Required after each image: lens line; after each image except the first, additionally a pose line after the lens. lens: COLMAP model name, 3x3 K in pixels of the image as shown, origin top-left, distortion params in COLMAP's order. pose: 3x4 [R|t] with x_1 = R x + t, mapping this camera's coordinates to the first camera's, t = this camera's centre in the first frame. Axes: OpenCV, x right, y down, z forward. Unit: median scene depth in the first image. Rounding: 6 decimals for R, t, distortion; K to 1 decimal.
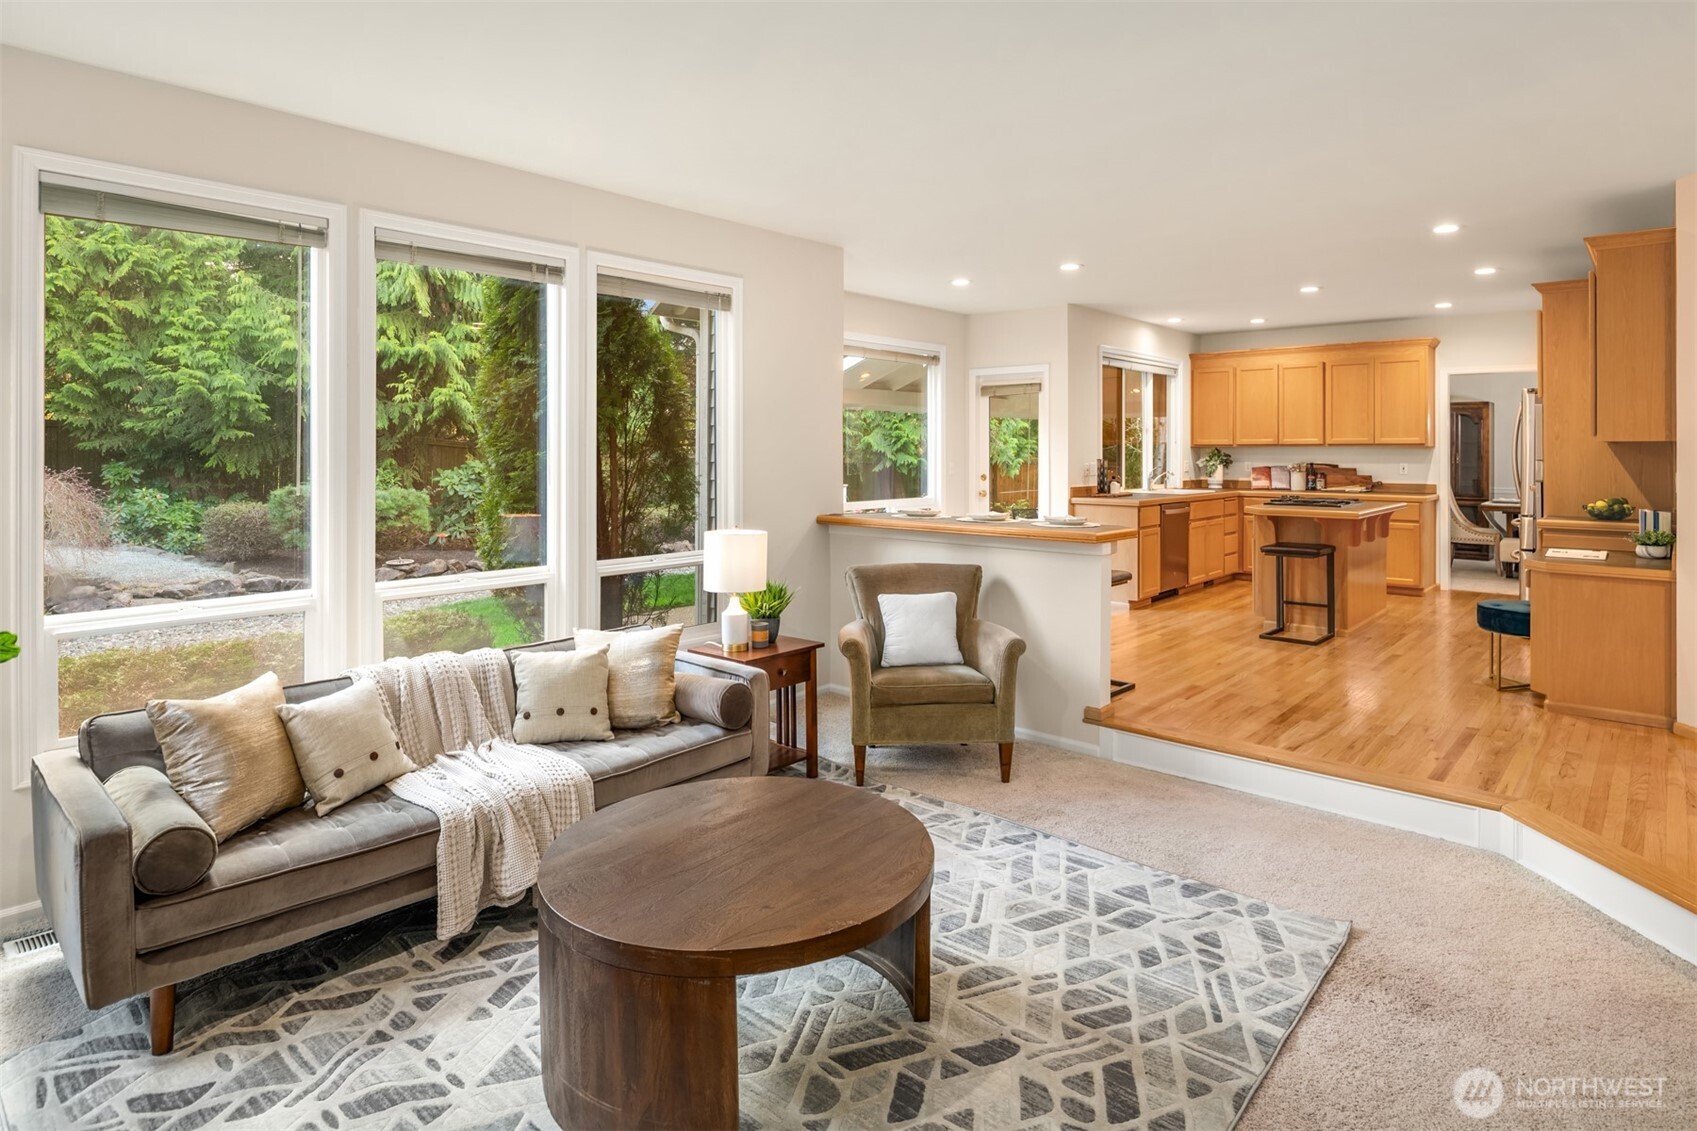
lens RADIAL K [[928.6, 0, 855.4], [0, 928.6, 448.8], [0, 0, 1]] dist [0.000285, -0.005423]
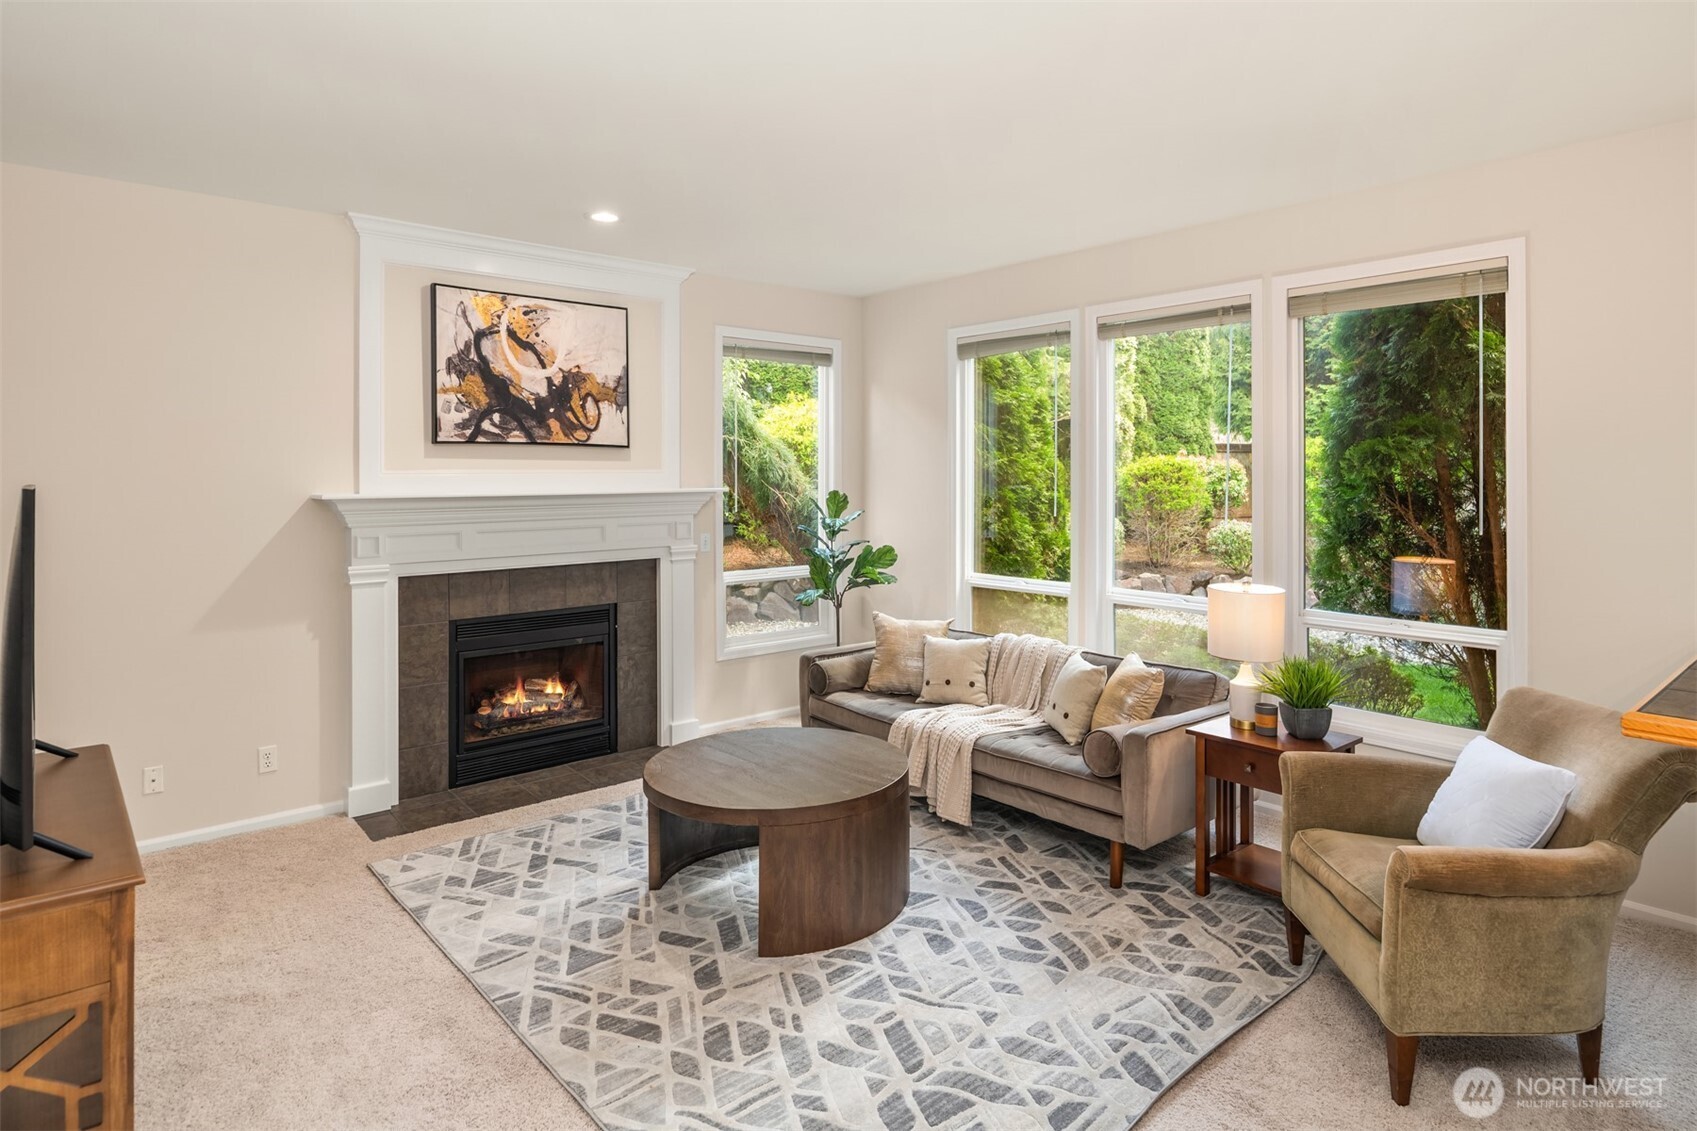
lens RADIAL K [[928.6, 0, 868.3], [0, 928.6, 474.6], [0, 0, 1]] dist [0.000285, -0.005423]
pose [[-0.125355, 0.001731, -0.992110, 1.133087], [-0.004941, 0.999985, 0.002369, -0.023067], [0.992100, 0.005199, -0.125345, 1.146127]]
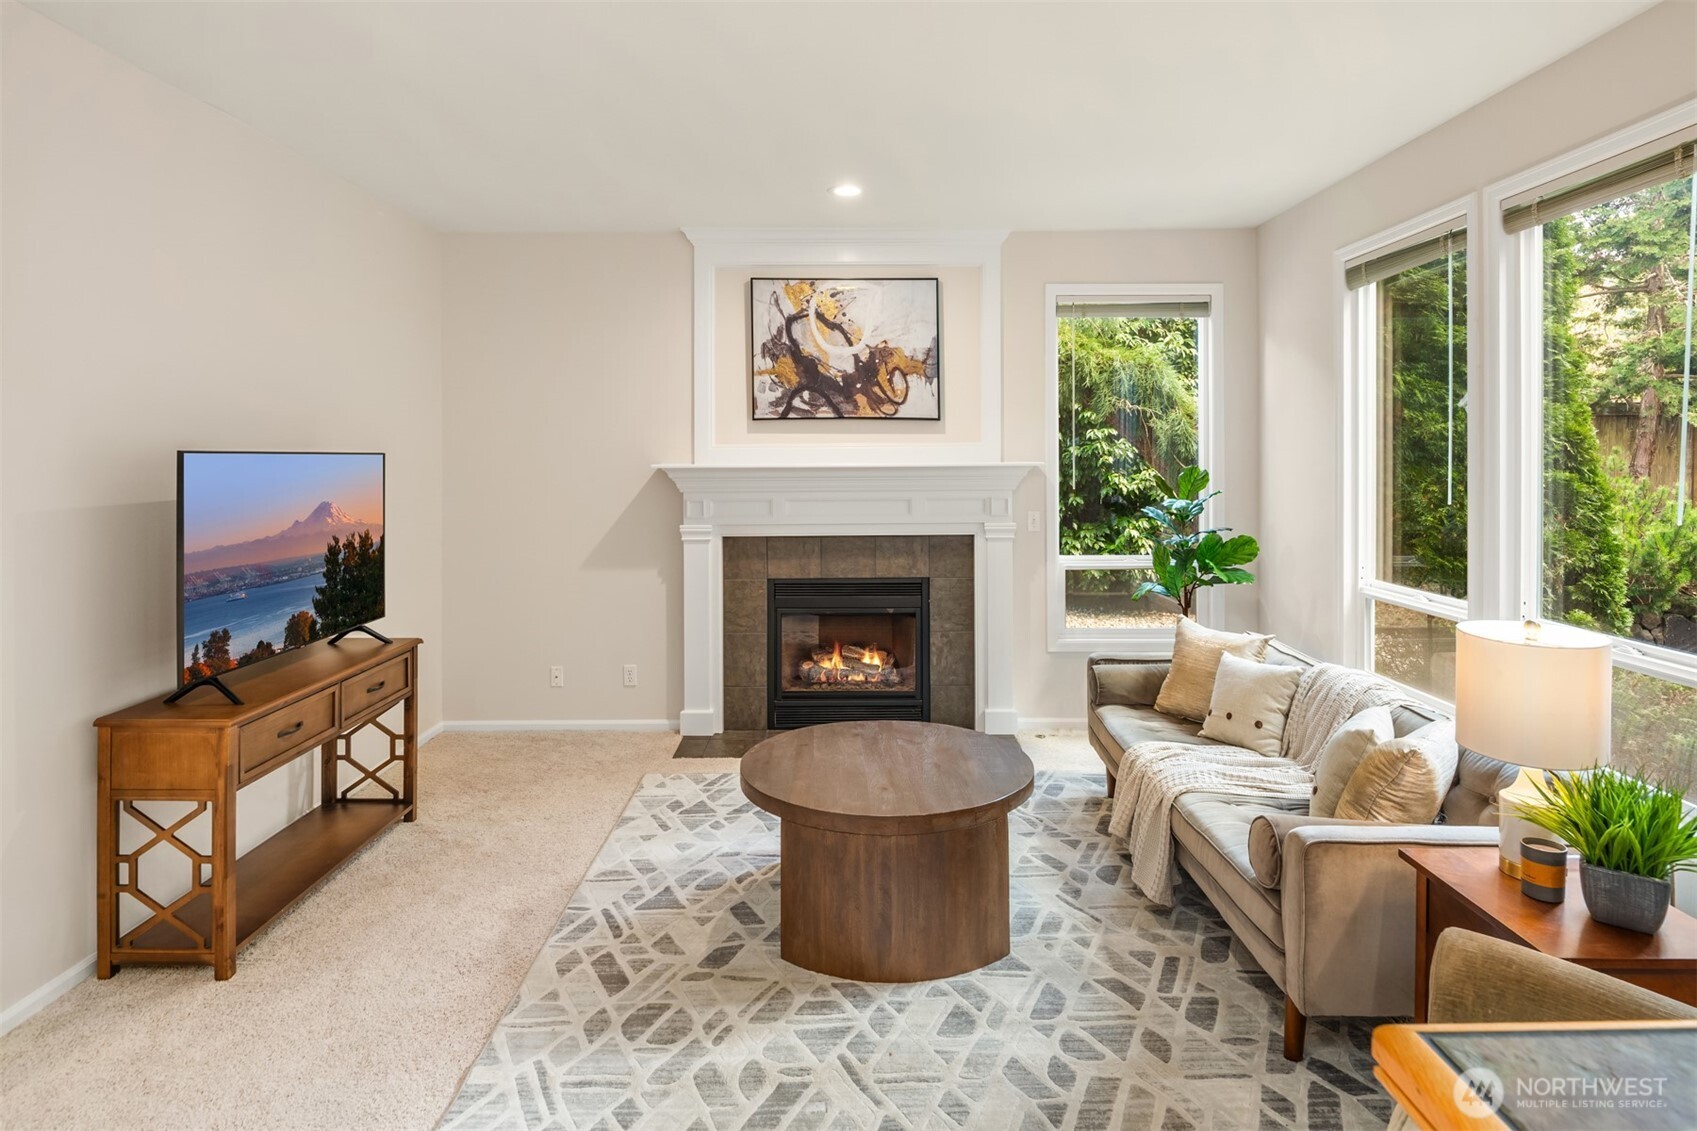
lens RADIAL K [[928.6, 0, 848.8], [0, 928.6, 459.8], [0, 0, 1]] dist [0.000285, -0.005423]
pose [[-0.748926, 0.006473, -0.662622, 0.685131], [-0.000102, 0.999951, 0.009884, -0.010064], [0.662654, 0.007470, -0.748889, 1.691064]]
